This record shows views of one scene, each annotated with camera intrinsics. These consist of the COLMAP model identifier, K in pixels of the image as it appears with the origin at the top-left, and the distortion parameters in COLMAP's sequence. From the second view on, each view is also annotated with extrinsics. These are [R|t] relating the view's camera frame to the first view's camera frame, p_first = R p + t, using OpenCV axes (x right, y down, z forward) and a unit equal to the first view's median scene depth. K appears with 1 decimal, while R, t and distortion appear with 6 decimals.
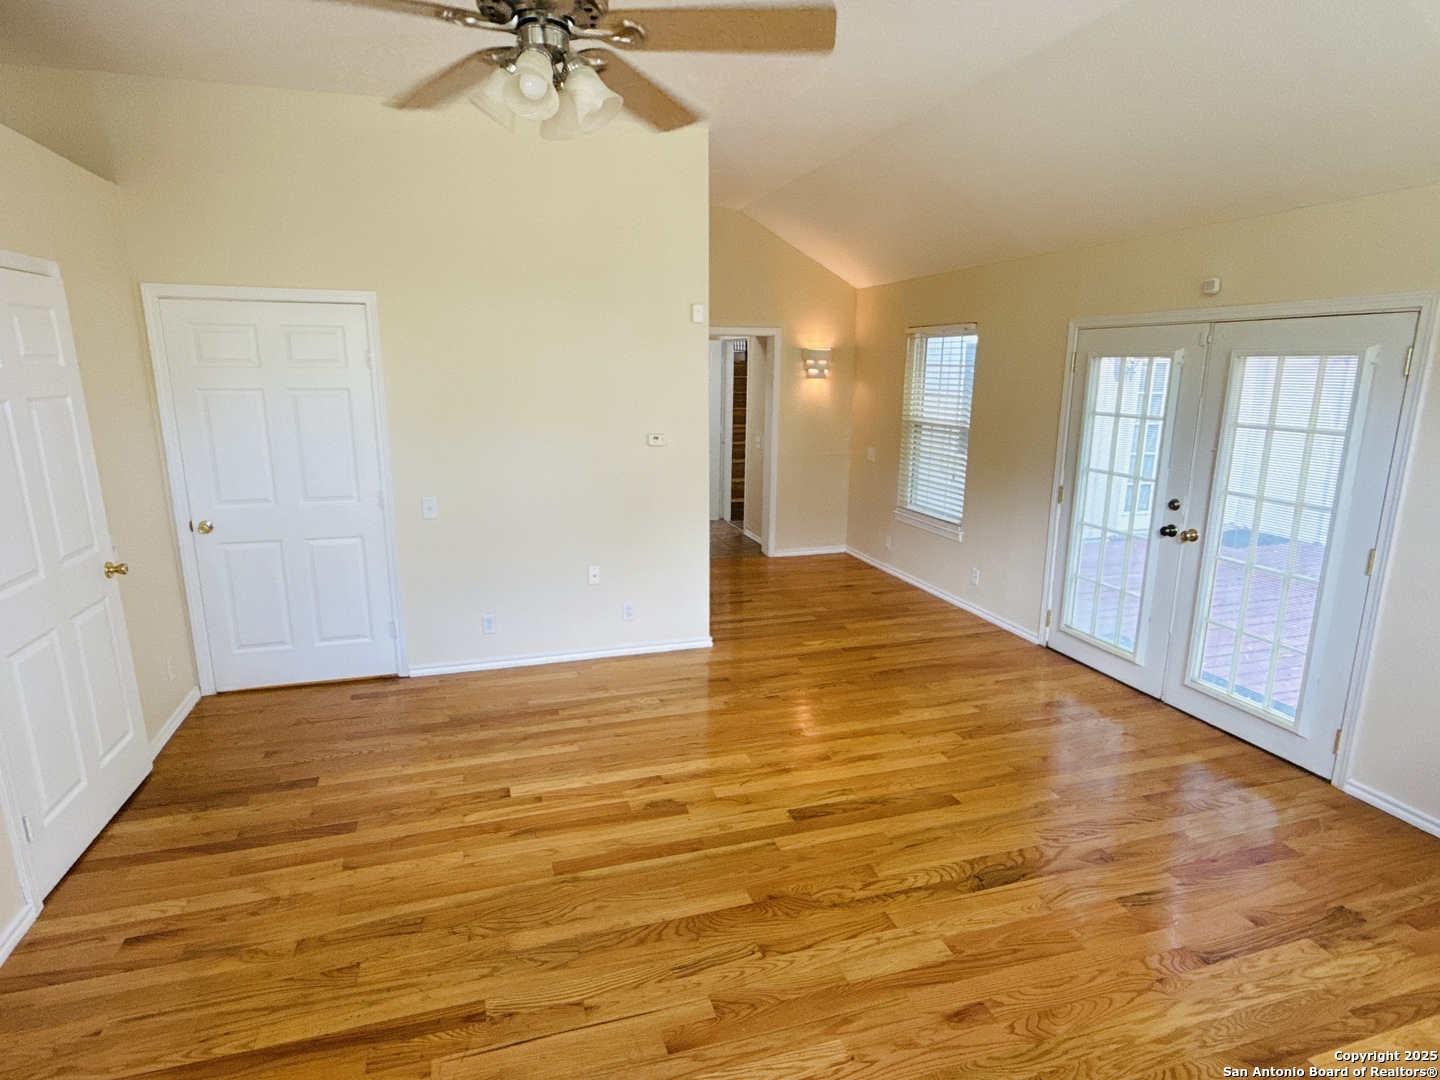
lens RADIAL K [[794.1, 0, 720.0], [0, 794.1, 540.0], [0, 0, 1]] dist [-0.000397, 0.001354]
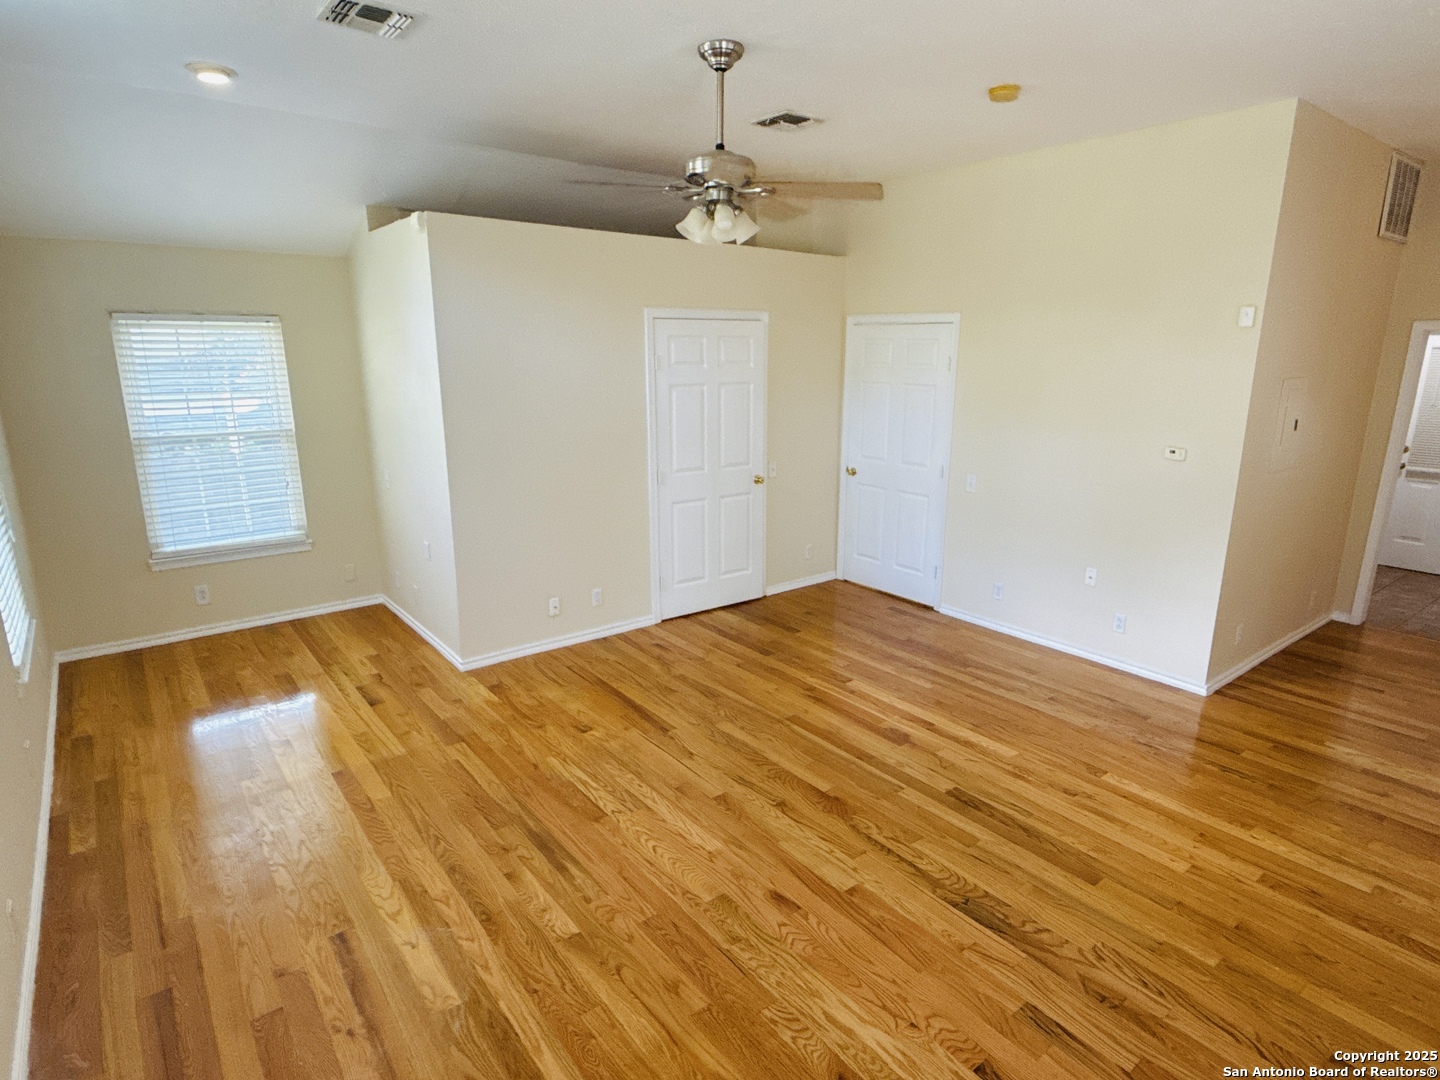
lens RADIAL K [[789.4, 0, 720.0], [0, 789.4, 540.0], [0, 0, 1]] dist [-0.002509, -0.001497]
pose [[0.353882, 0.217363, -0.909682, 0.738367], [-0.207737, 0.966592, 0.150148, -0.069142], [0.911928, 0.135840, 0.387214, 0.200627]]
